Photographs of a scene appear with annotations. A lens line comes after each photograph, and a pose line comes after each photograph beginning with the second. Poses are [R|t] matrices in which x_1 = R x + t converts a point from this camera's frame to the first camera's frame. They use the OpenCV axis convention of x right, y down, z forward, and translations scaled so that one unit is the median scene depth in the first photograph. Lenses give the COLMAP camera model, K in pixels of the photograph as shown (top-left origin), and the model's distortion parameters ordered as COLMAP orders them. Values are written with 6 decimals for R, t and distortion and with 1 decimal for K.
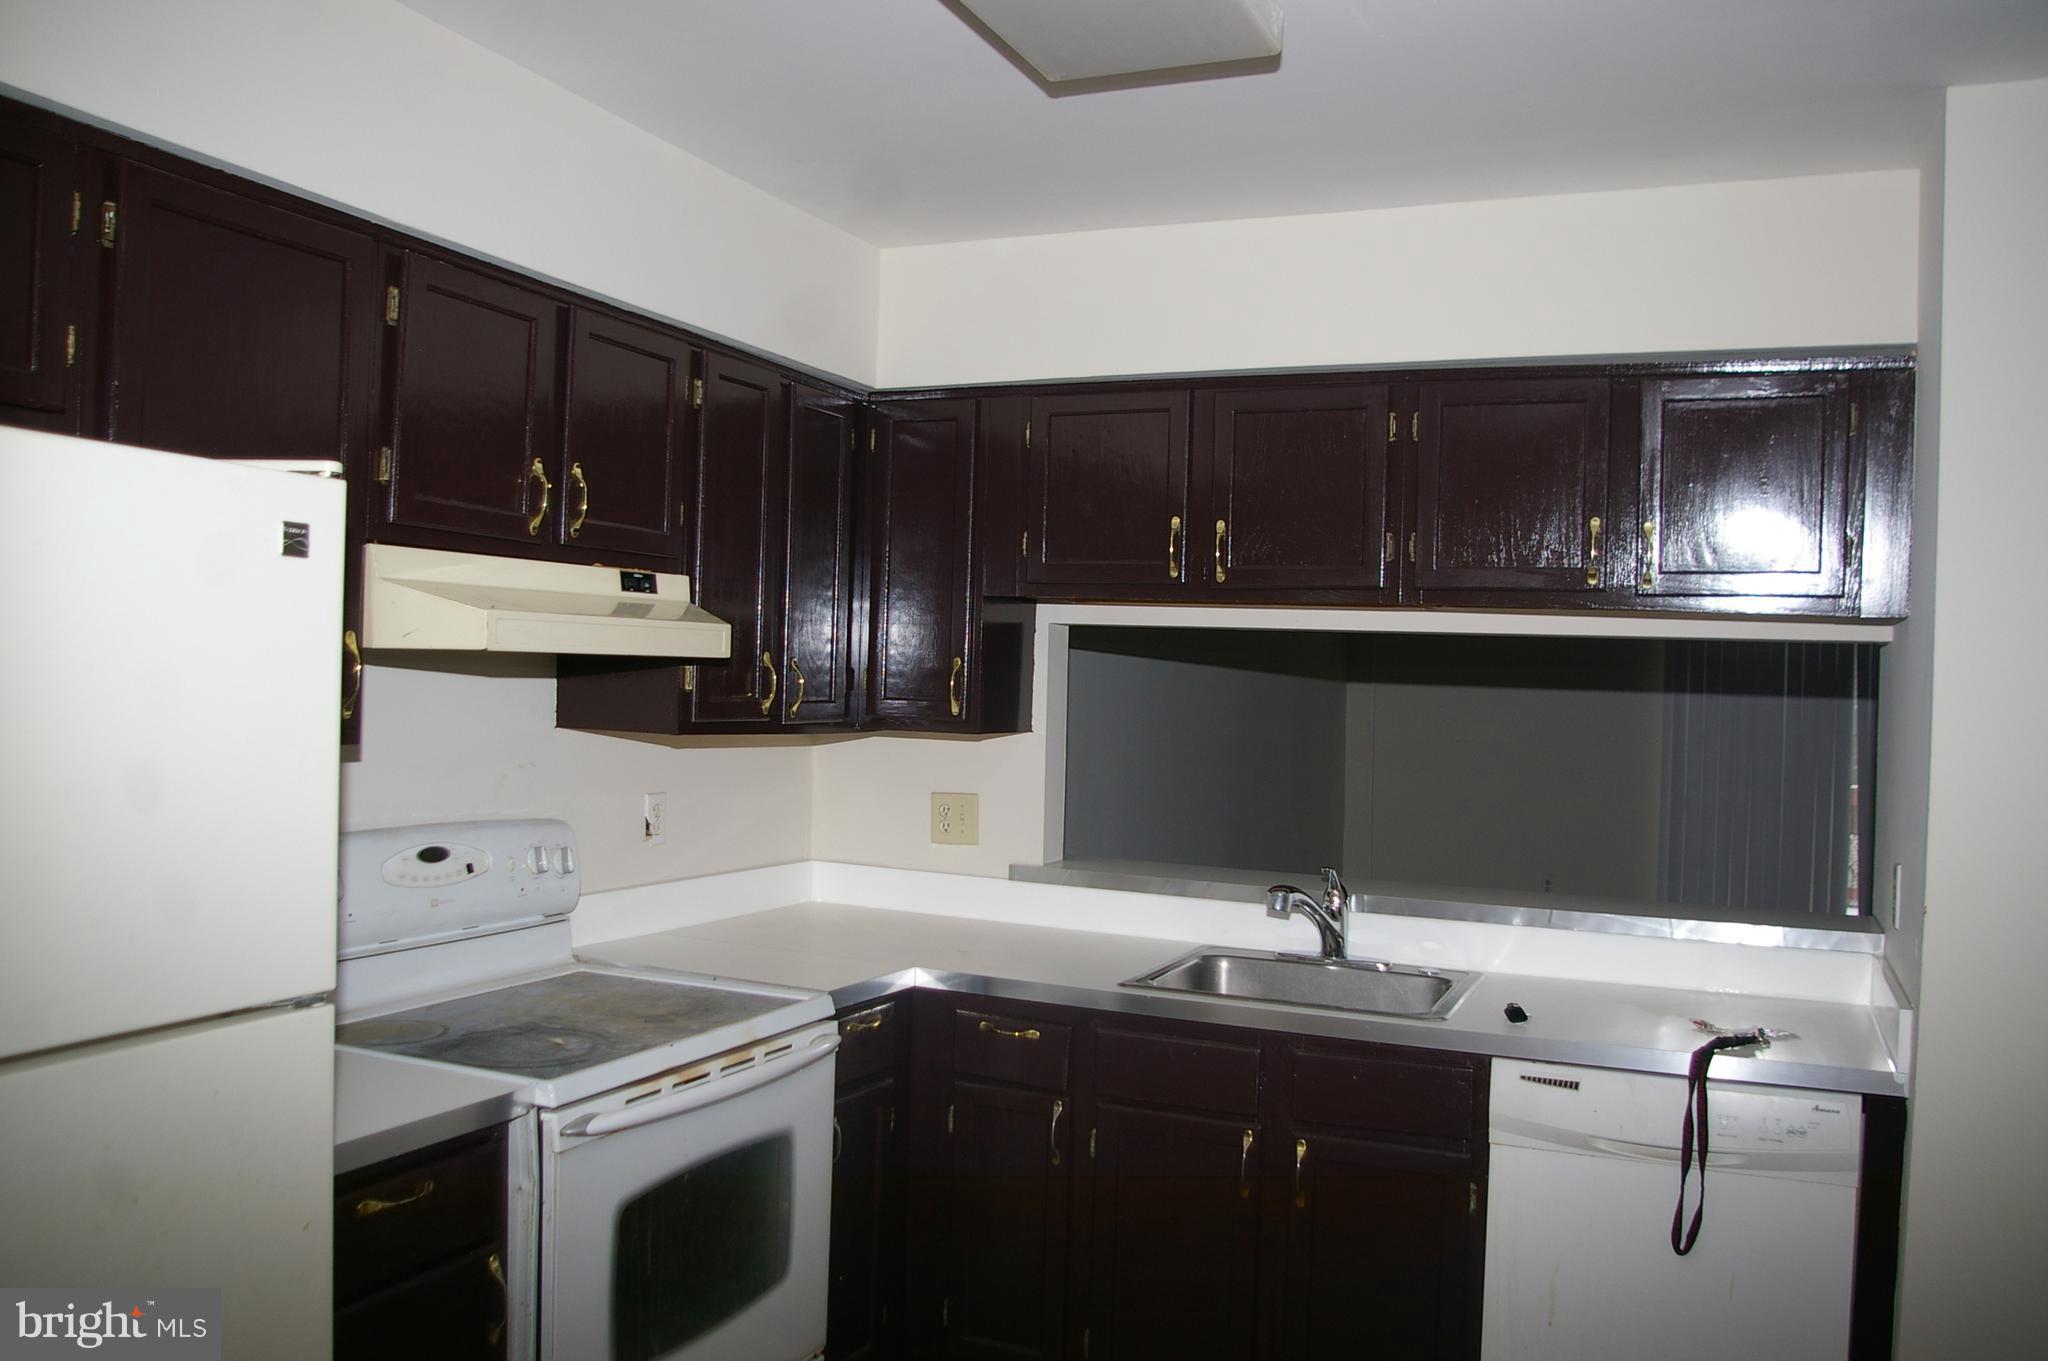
lens RADIAL K [[1628.3, 0, 1069.2], [0, 1628.3, 690.0], [0, 0, 1]] dist [-0.086877, 0.036565]
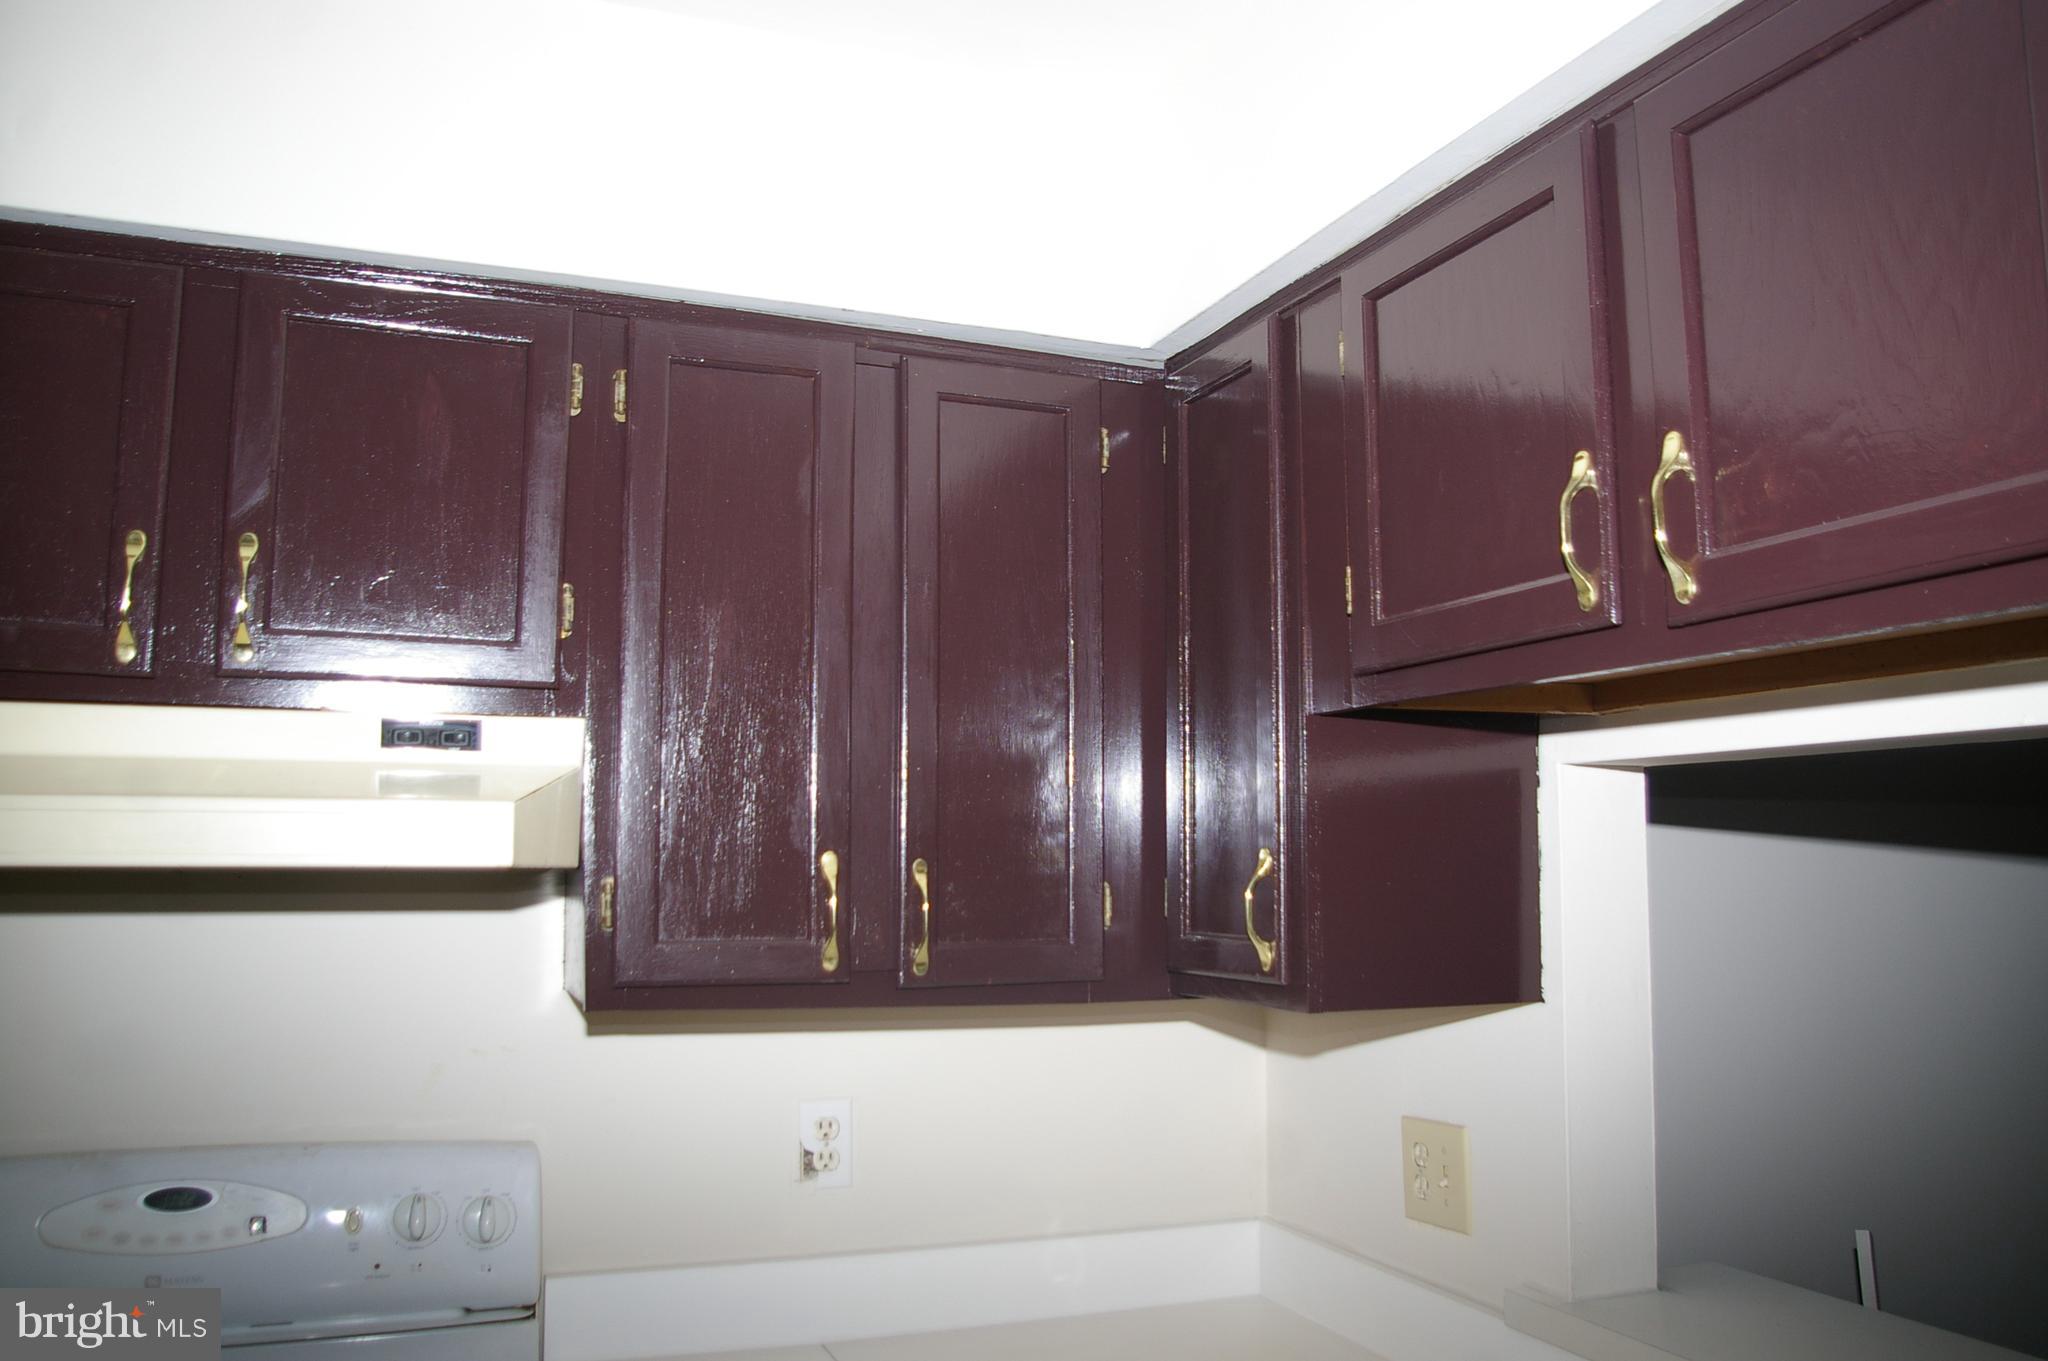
lens RADIAL K [[1674.6, 0, 1024.0], [0, 1674.6, 680.5], [0, 0, 1]] dist [-0.016133, -0.004250]
pose [[0.692294, -0.110062, -0.713173, 0.267174], [0.015333, 0.990320, -0.137950, -0.001924], [0.721453, 0.084567, 0.687281, 0.685426]]
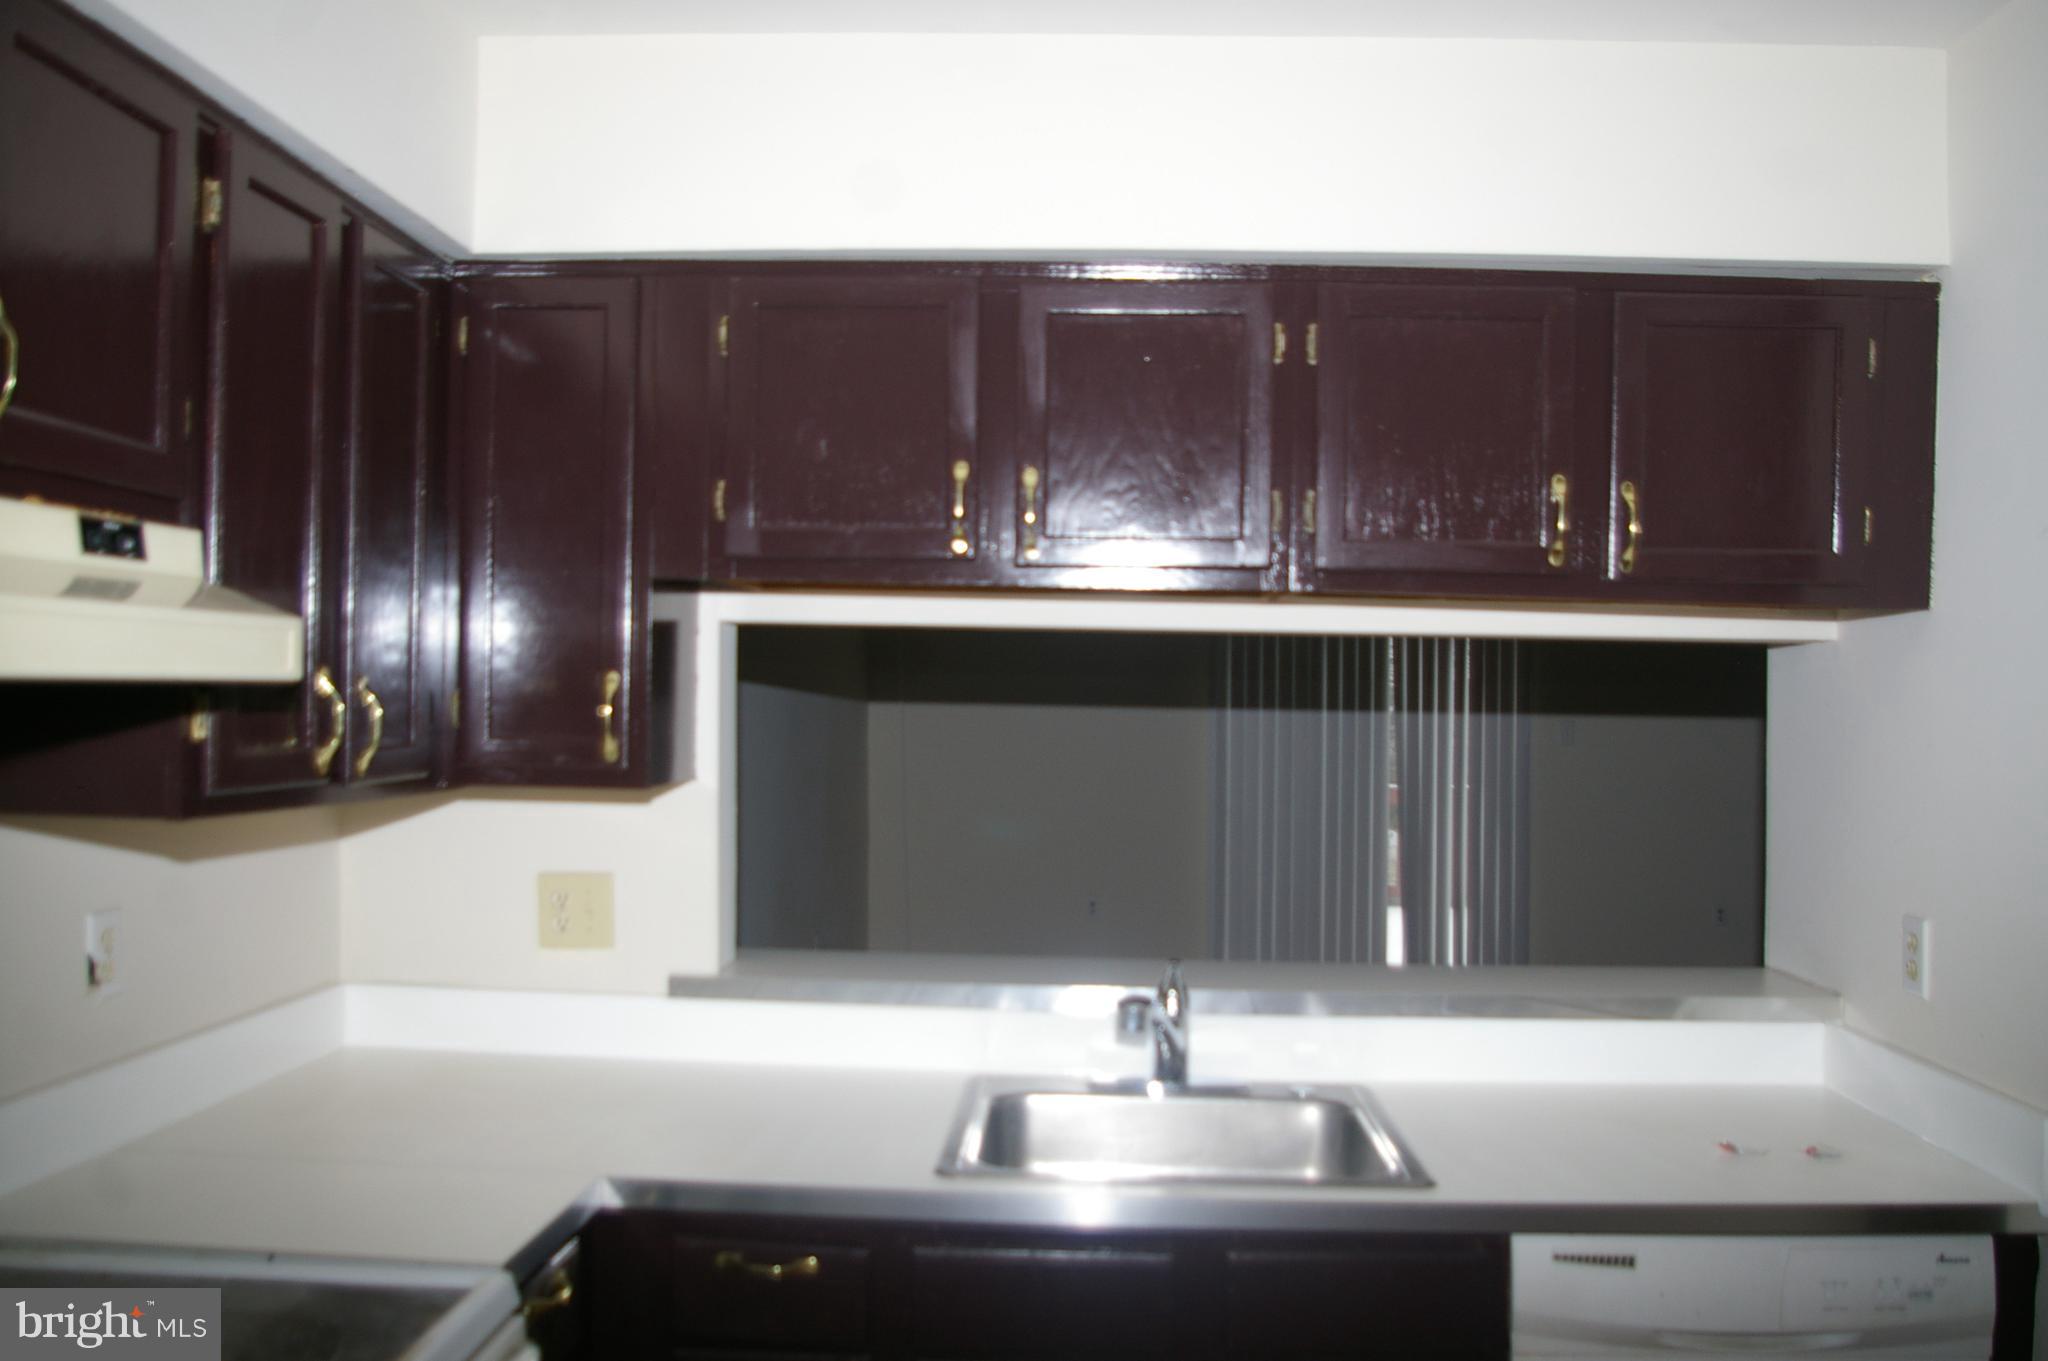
lens RADIAL K [[1659.5, 0, 1065.1], [0, 1659.5, 711.0], [0, 0, 1]] dist [-0.065617, -0.001834]
pose [[0.932948, -0.018470, 0.359537, -0.154756], [0.017812, 0.999828, 0.005144, -0.006128], [-0.359571, 0.001605, 0.933116, 0.361828]]
